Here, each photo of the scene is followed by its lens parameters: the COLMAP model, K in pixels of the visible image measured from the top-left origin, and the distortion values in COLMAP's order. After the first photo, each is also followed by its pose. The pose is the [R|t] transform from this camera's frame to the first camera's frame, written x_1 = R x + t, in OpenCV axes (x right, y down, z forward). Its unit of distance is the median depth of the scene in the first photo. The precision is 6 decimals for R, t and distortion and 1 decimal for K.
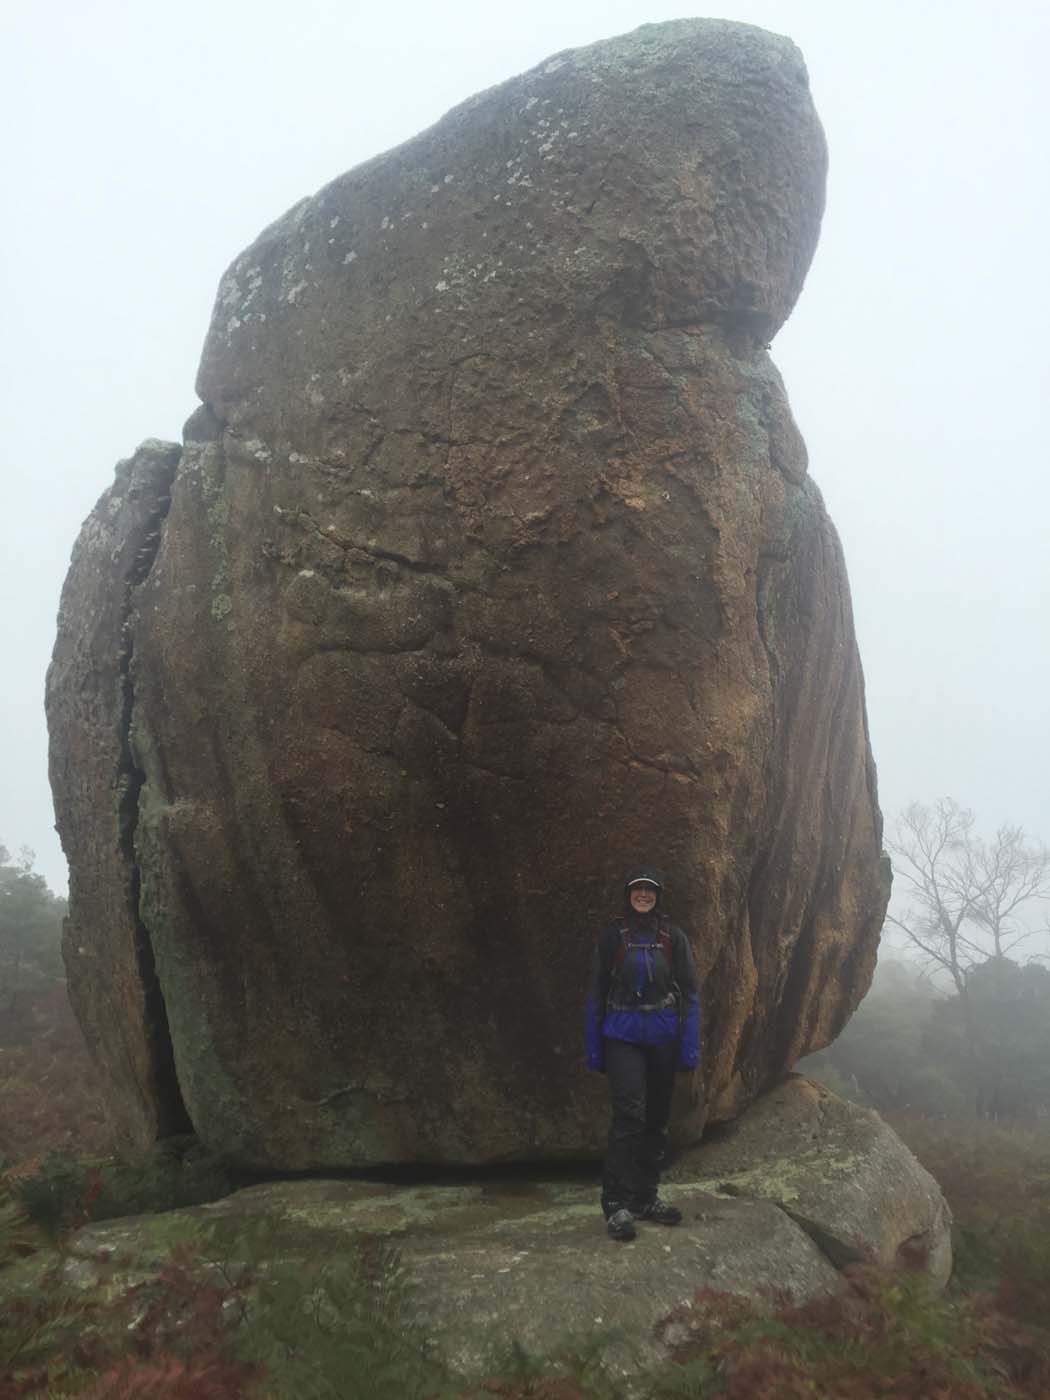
lens RADIAL K [[1179.9, 0, 529.7], [0, 1179.9, 698.0], [0, 0, 1]] dist [0.064828, -0.003115]
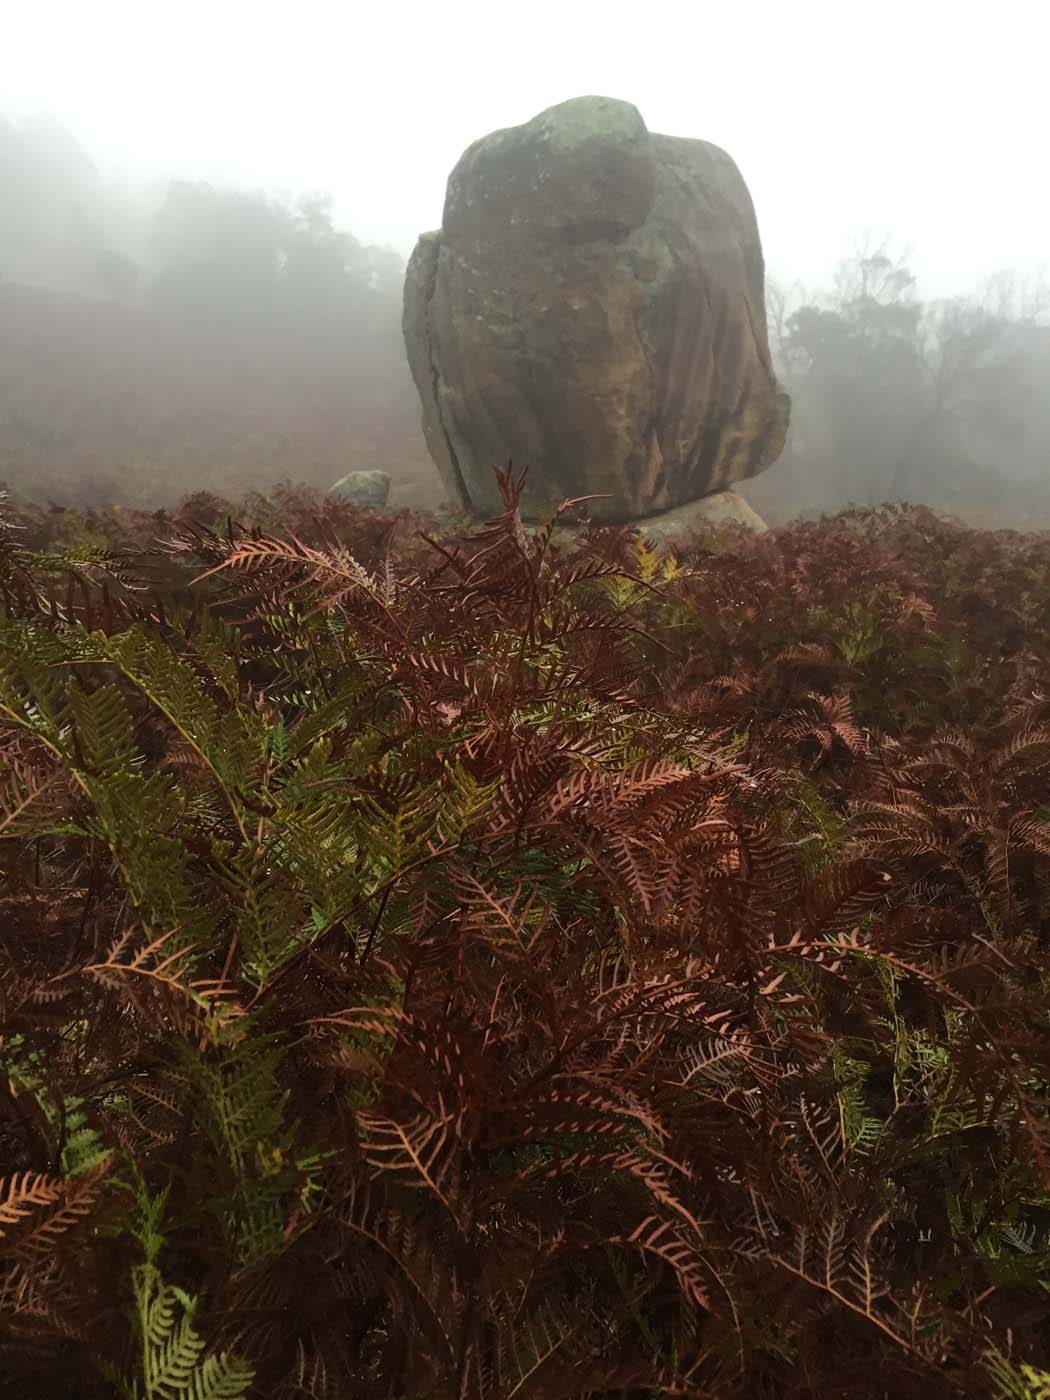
lens RADIAL K [[1179.9, 0, 529.4], [0, 1179.9, 688.3], [0, 0, 1]] dist [0.064828, -0.003115]
pose [[0.952793, 0.091310, -0.289567, 0.850129], [0.057369, 0.882388, 0.467012, -0.658608], [0.298153, -0.461578, 0.835494, -1.794153]]
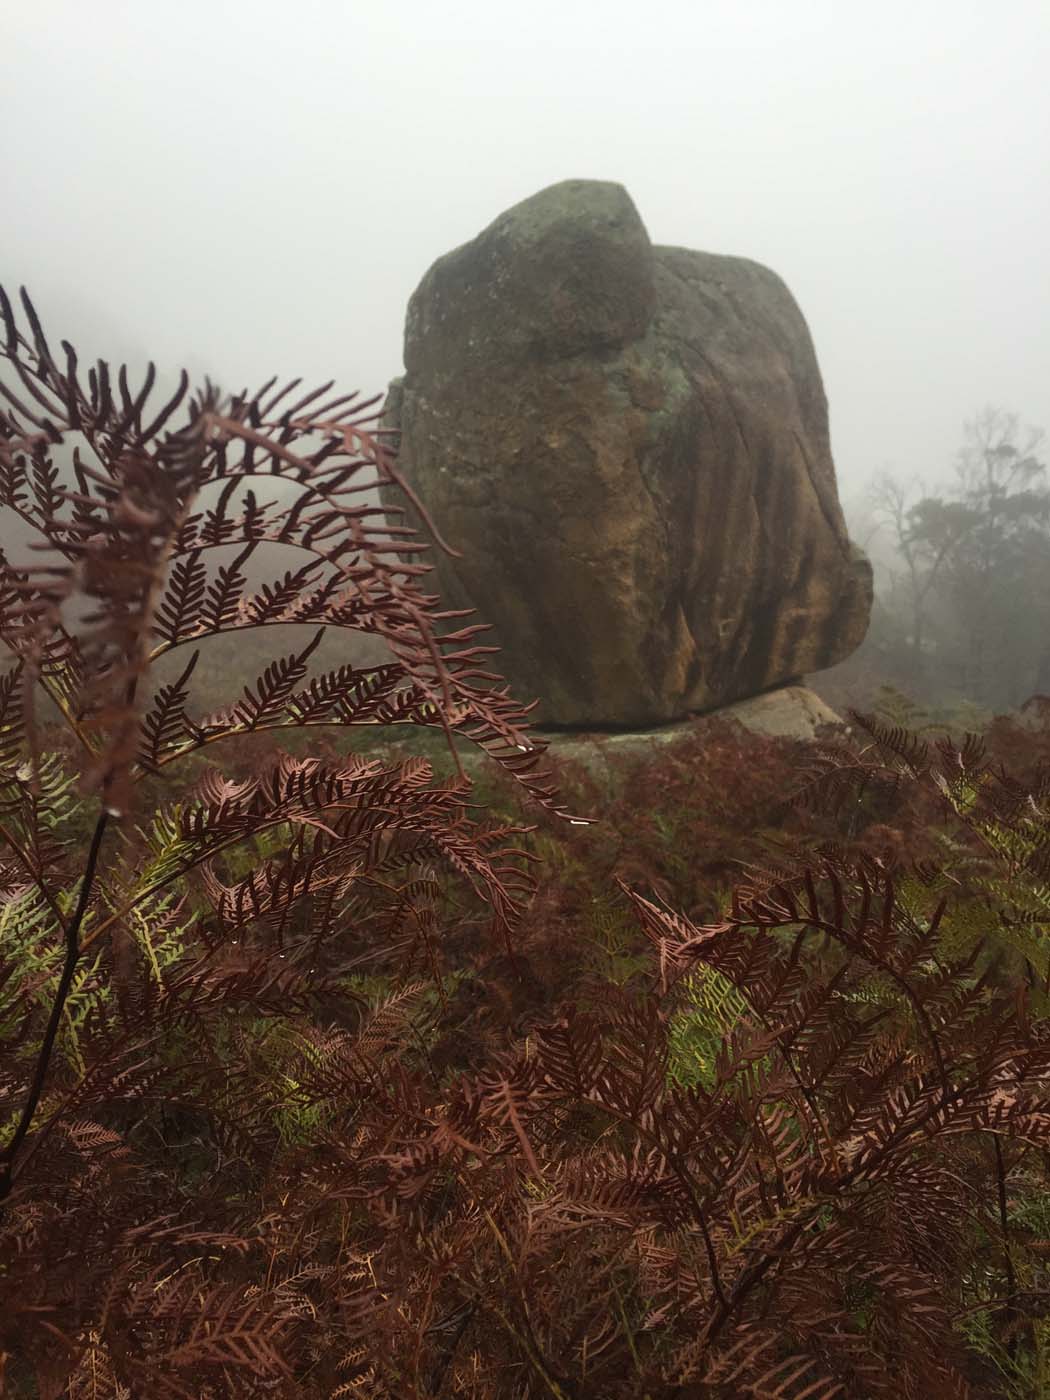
lens RADIAL K [[1179.9, 0, 529.3], [0, 1179.9, 695.2], [0, 0, 1]] dist [0.064828, -0.003115]
pose [[0.912993, 0.027271, -0.407062, 0.884462], [0.107432, 0.946477, 0.304367, -0.368606], [0.393576, -0.321616, 0.861198, -0.990196]]
